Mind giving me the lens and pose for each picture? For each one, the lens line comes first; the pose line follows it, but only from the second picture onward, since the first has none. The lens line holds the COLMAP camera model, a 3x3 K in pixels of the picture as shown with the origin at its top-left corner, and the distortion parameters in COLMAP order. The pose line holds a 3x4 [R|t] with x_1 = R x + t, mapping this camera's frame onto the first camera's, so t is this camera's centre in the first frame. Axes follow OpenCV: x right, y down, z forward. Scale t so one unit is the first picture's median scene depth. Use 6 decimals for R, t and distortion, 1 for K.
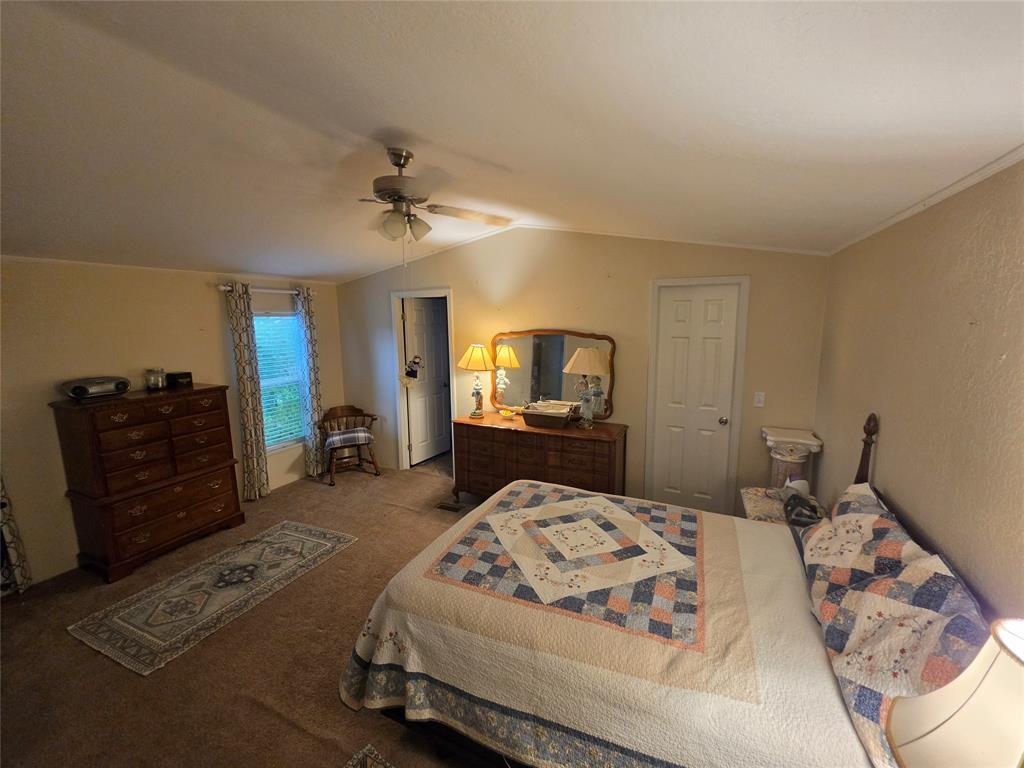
lens RADIAL K [[417.5, 0, 525.6], [0, 417.5, 382.3], [0, 0, 1]] dist [-0.001647, 0.000018]
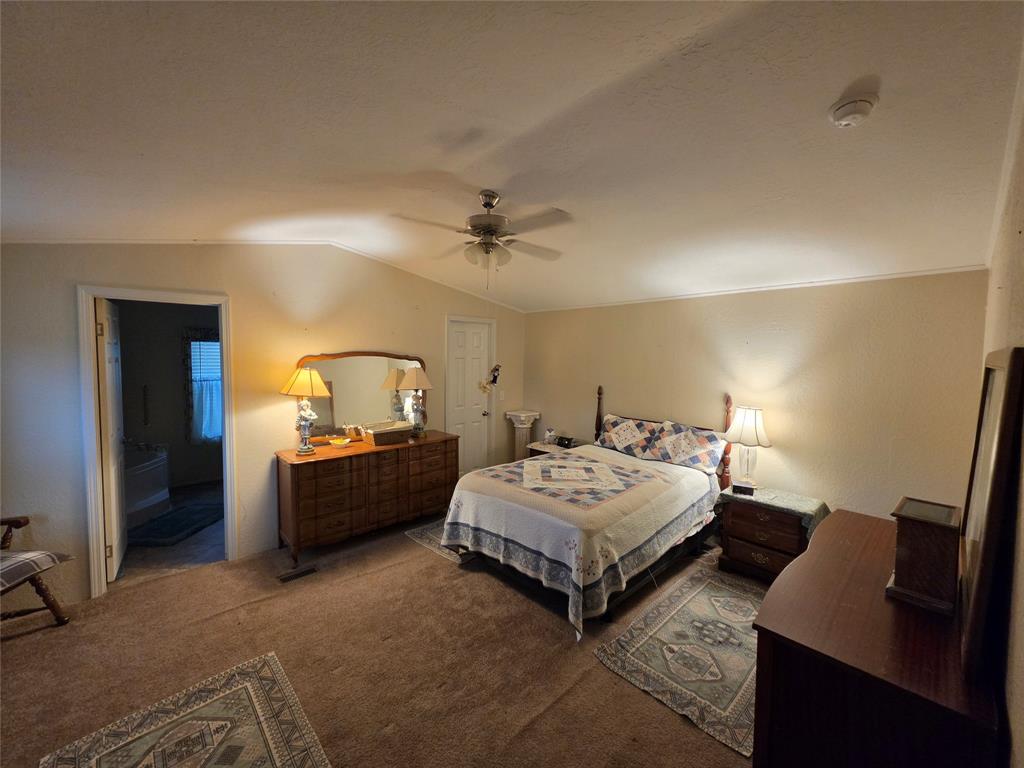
lens RADIAL K [[418.2, 0, 514.6], [0, 418.2, 384.8], [0, 0, 1]] dist [-0.001188, -0.000041]
pose [[0.354316, -0.053442, 0.933597, -1.357270], [0.132294, 0.991189, 0.006531, -0.008045], [-0.925721, 0.121195, 0.358264, 0.538995]]
